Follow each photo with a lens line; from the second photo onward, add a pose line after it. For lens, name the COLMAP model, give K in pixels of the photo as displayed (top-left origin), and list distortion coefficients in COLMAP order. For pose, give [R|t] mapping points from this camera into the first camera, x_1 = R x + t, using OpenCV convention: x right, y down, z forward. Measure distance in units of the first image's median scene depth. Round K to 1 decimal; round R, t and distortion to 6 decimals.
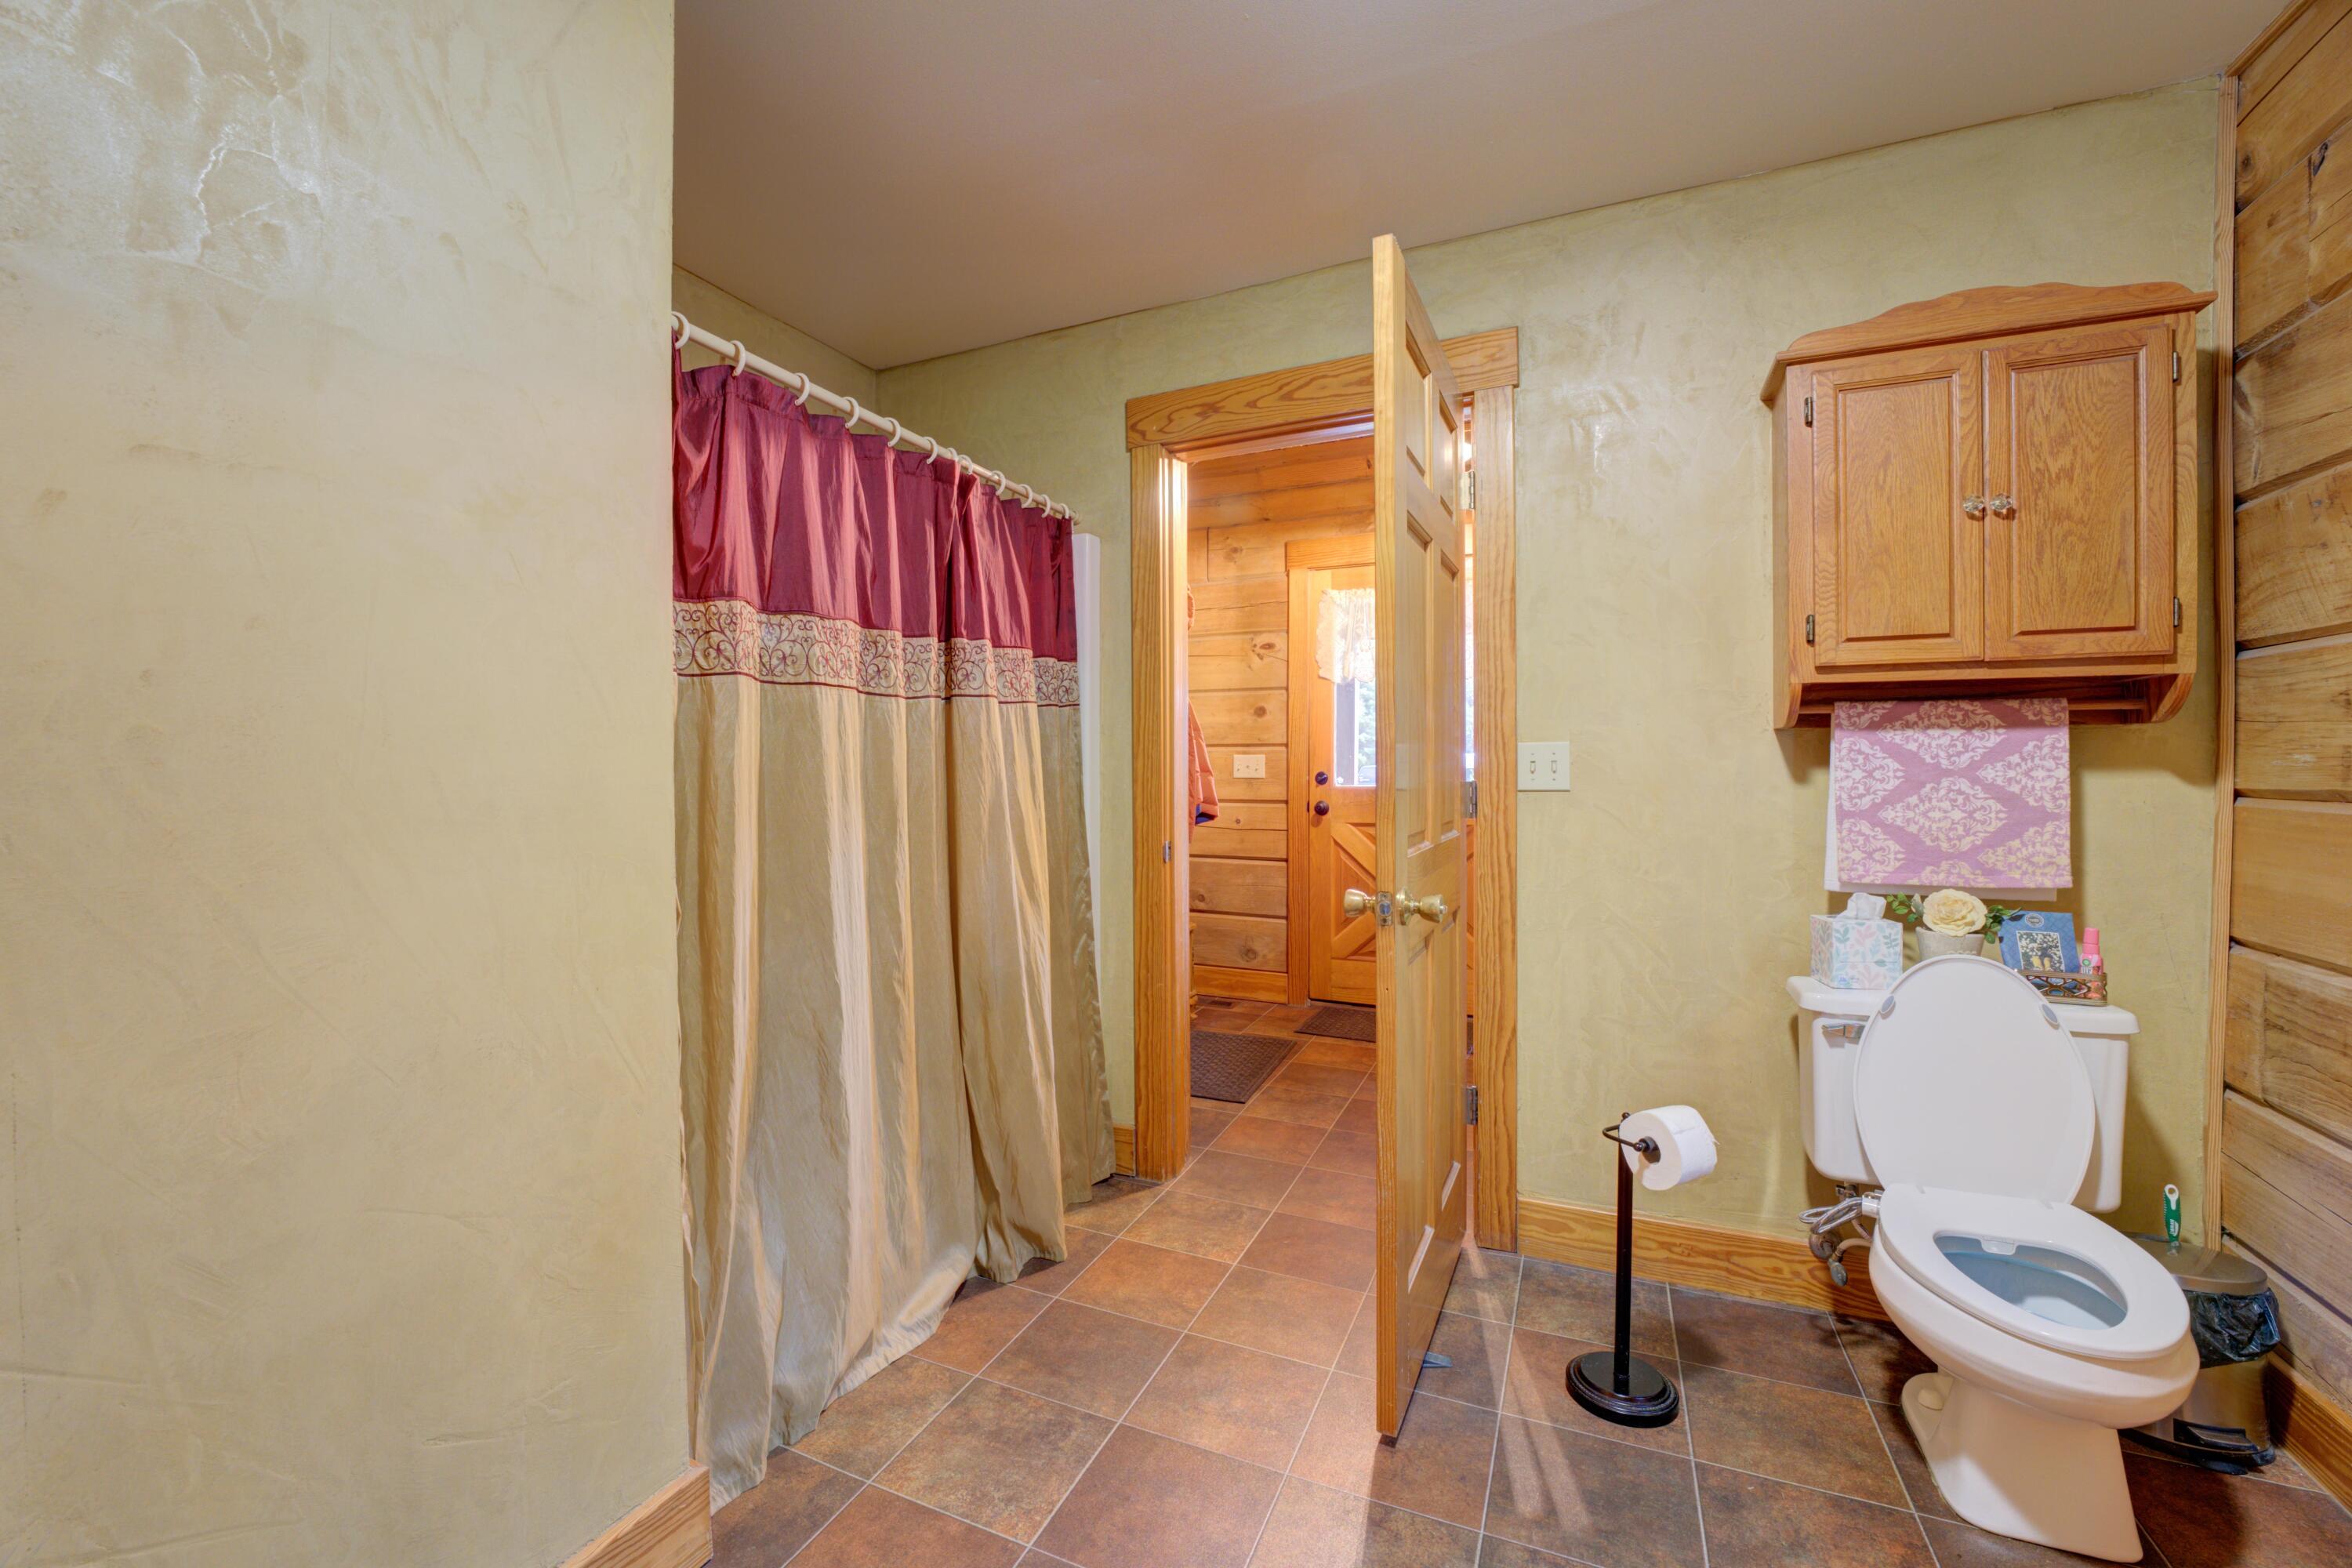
lens RADIAL K [[959.8, 0, 1162.7], [0, 959.8, 779.8], [0, 0, 1]] dist [-0.019323, 0.000566]
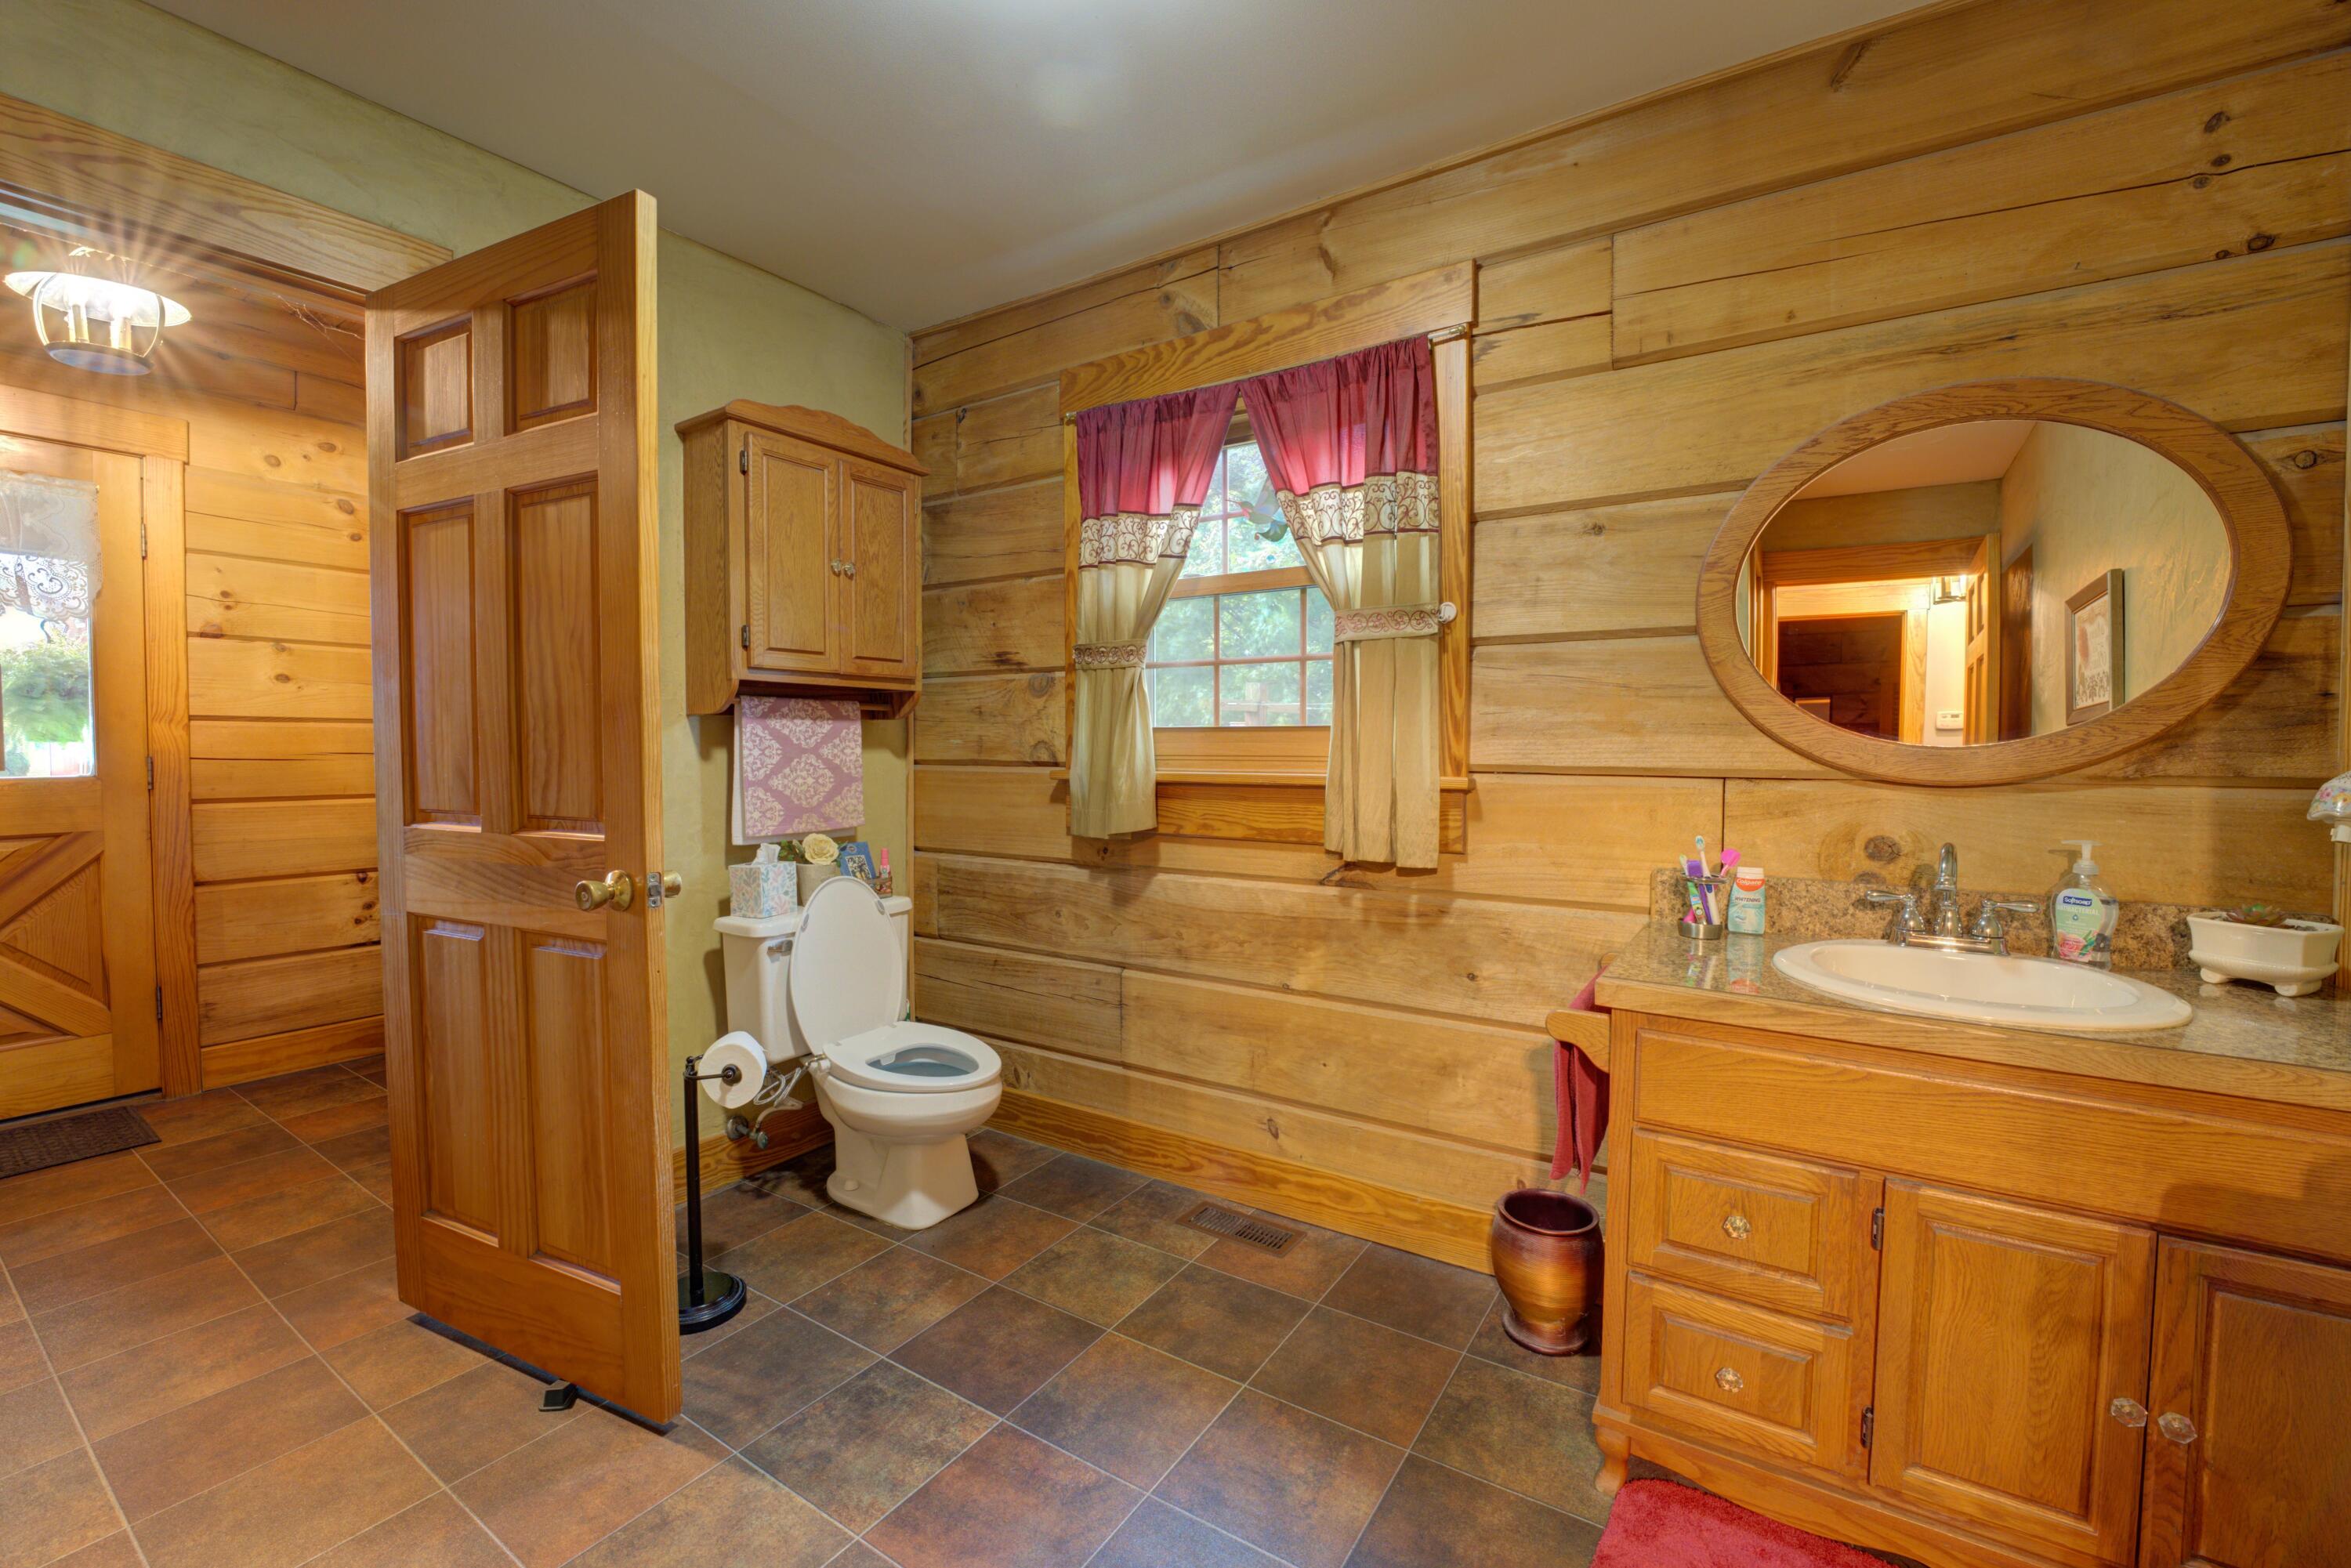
lens RADIAL K [[958.9, 0, 1167.8], [0, 958.9, 771.6], [0, 0, 1]] dist [-0.023595, 0.000045]
pose [[0.161386, -0.023470, 0.986612, -0.491688], [0.013175, 0.999679, 0.021626, -0.000114], [-0.986803, 0.009508, 0.161644, 0.257013]]
